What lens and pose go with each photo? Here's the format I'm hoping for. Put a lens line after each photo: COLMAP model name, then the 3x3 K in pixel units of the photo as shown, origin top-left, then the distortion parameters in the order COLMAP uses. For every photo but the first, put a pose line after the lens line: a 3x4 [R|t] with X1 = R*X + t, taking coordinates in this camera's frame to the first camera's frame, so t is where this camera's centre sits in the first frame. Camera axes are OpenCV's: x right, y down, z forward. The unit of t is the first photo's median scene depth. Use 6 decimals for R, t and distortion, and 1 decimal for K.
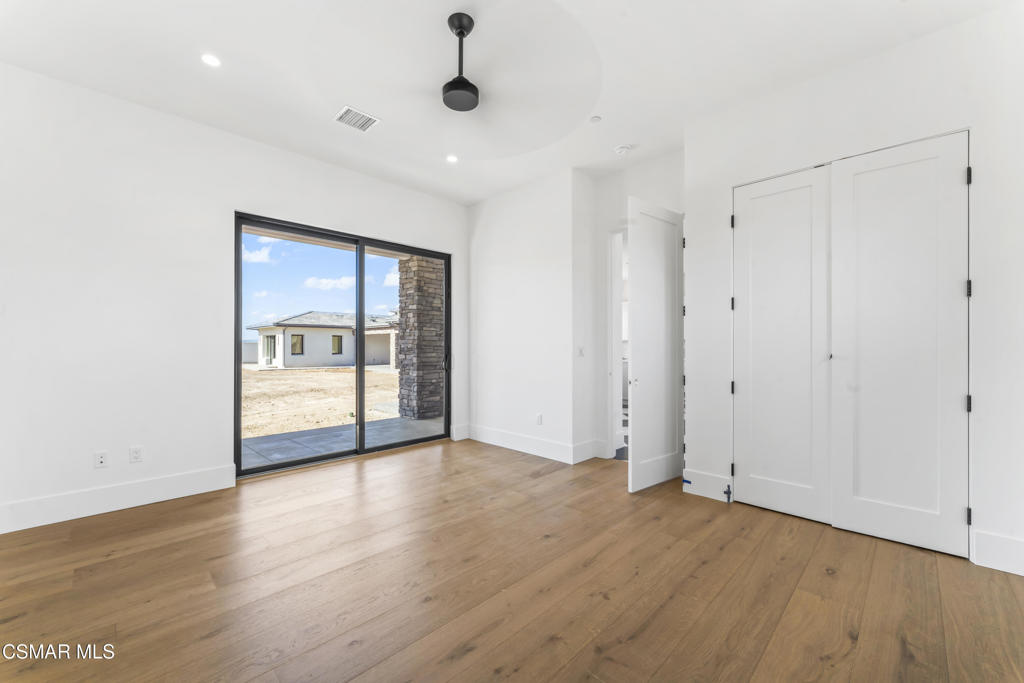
lens RADIAL K [[406.5, 0, 508.5], [0, 406.5, 347.9], [0, 0, 1]] dist [0.001281, 0.000095]
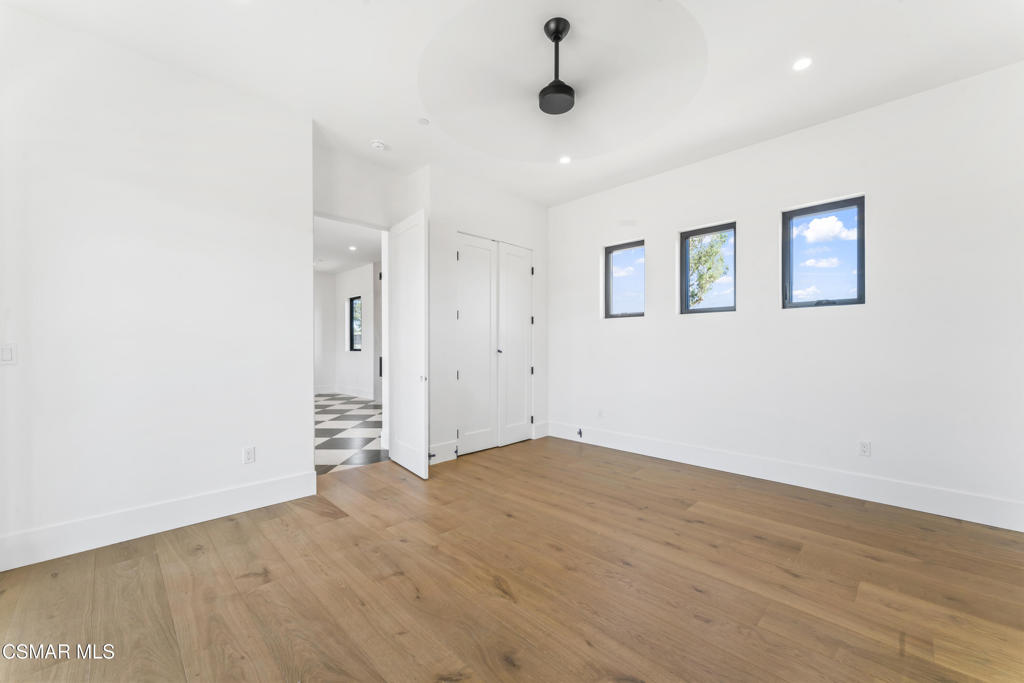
lens RADIAL K [[406.5, 0, 508.5], [0, 406.5, 347.9], [0, 0, 1]] dist [0.001281, 0.000095]
pose [[0.002415, -0.002926, 0.999993, -0.912860], [0.006795, 0.999973, 0.002909, 0.003954], [-0.999974, 0.006788, 0.002435, 0.901126]]
